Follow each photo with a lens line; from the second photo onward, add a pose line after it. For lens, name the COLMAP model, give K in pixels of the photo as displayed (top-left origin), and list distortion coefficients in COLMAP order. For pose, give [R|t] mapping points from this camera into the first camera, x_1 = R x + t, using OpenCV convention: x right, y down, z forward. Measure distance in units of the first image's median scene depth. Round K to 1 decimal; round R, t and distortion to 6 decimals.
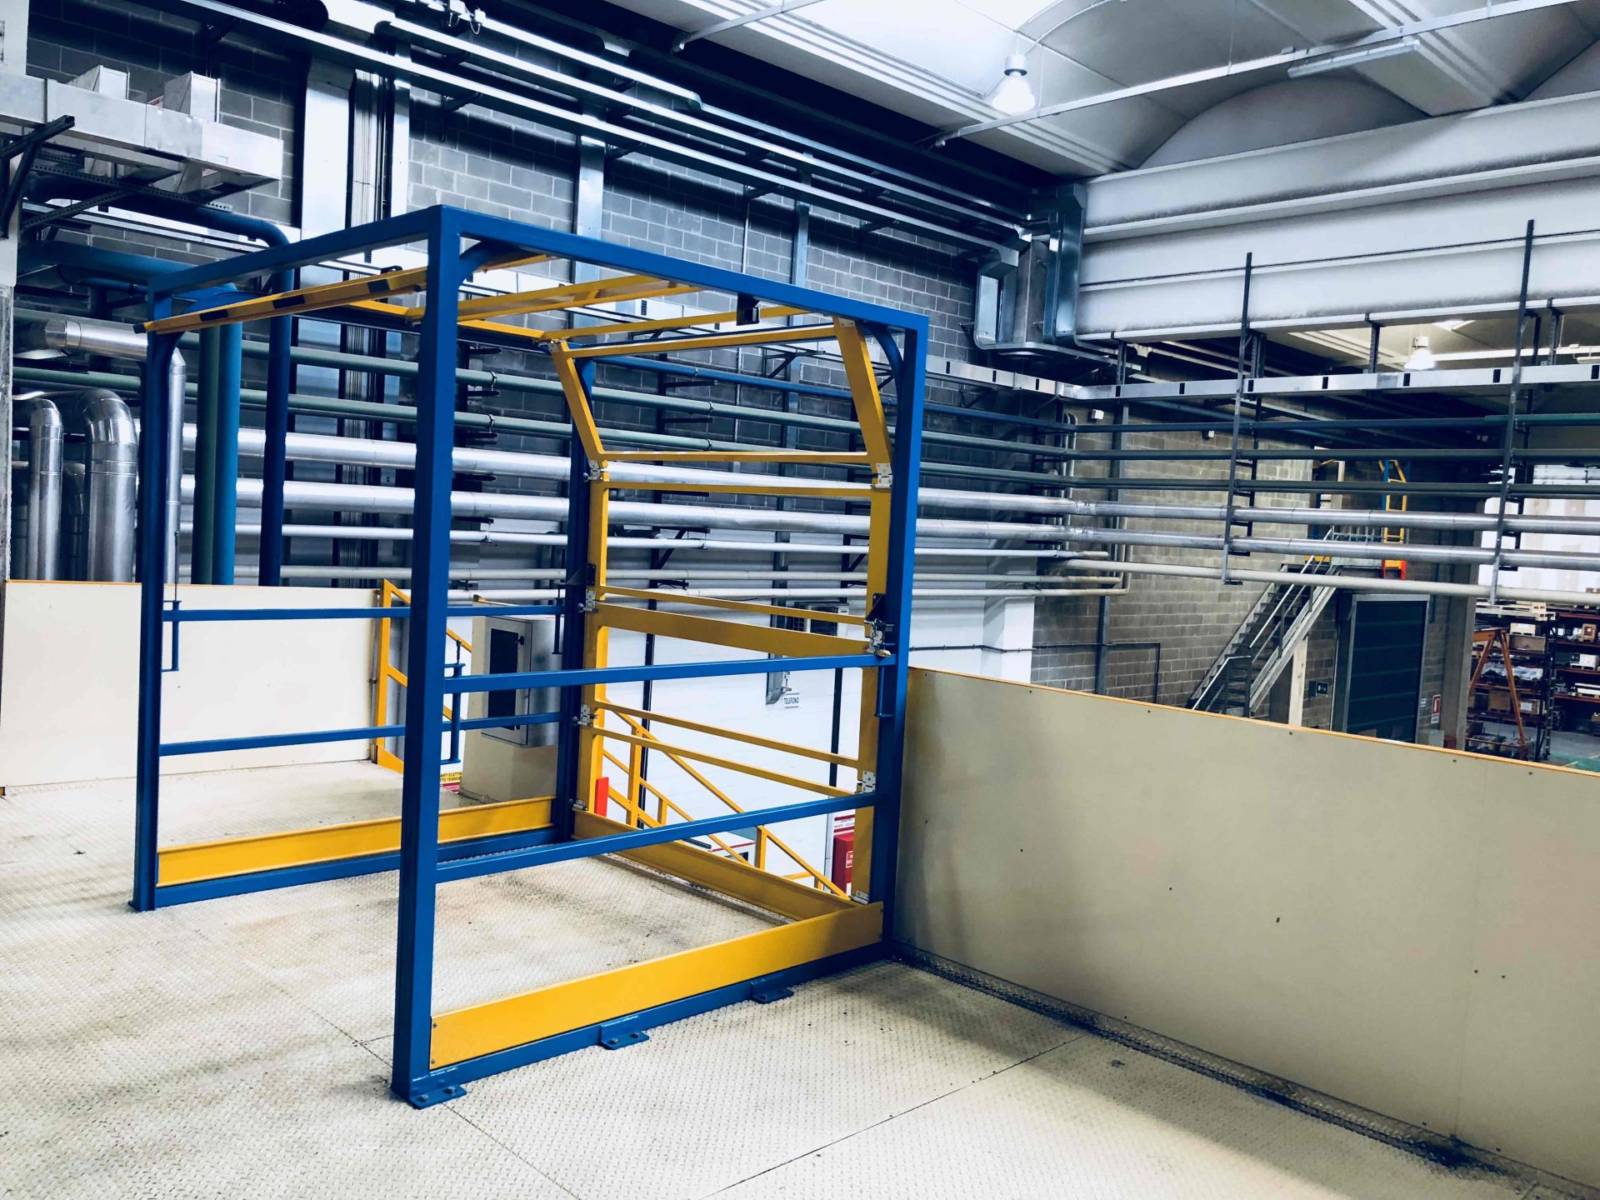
lens RADIAL K [[1302.7, 0, 796.0], [0, 1302.7, 594.5], [0, 0, 1]] dist [0.068723, -0.081712]
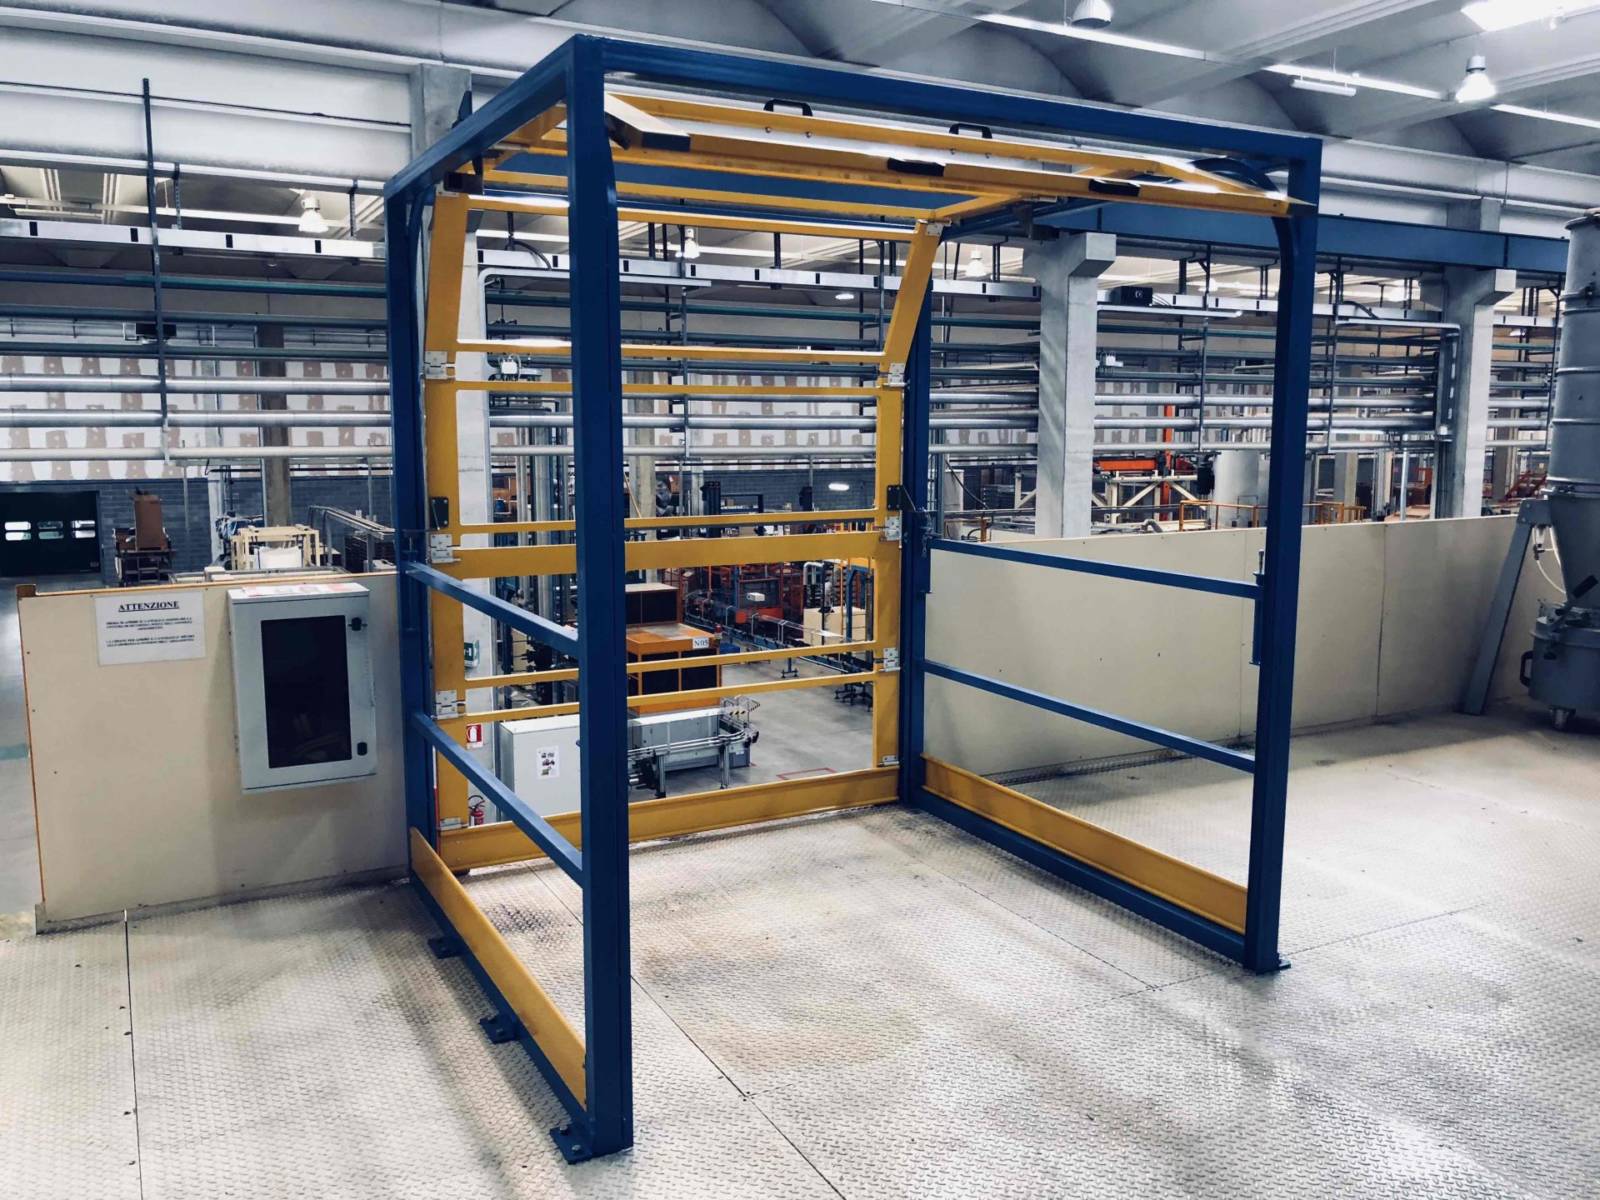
lens RADIAL K [[1302.7, 0, 796.0], [0, 1302.7, 594.5], [0, 0, 1]] dist [0.068723, -0.081712]
pose [[0.283919, -0.178242, 0.942136, -0.922122], [0.068042, 0.983838, 0.165627, -0.088731], [-0.956431, 0.017080, 0.291458, 0.702963]]
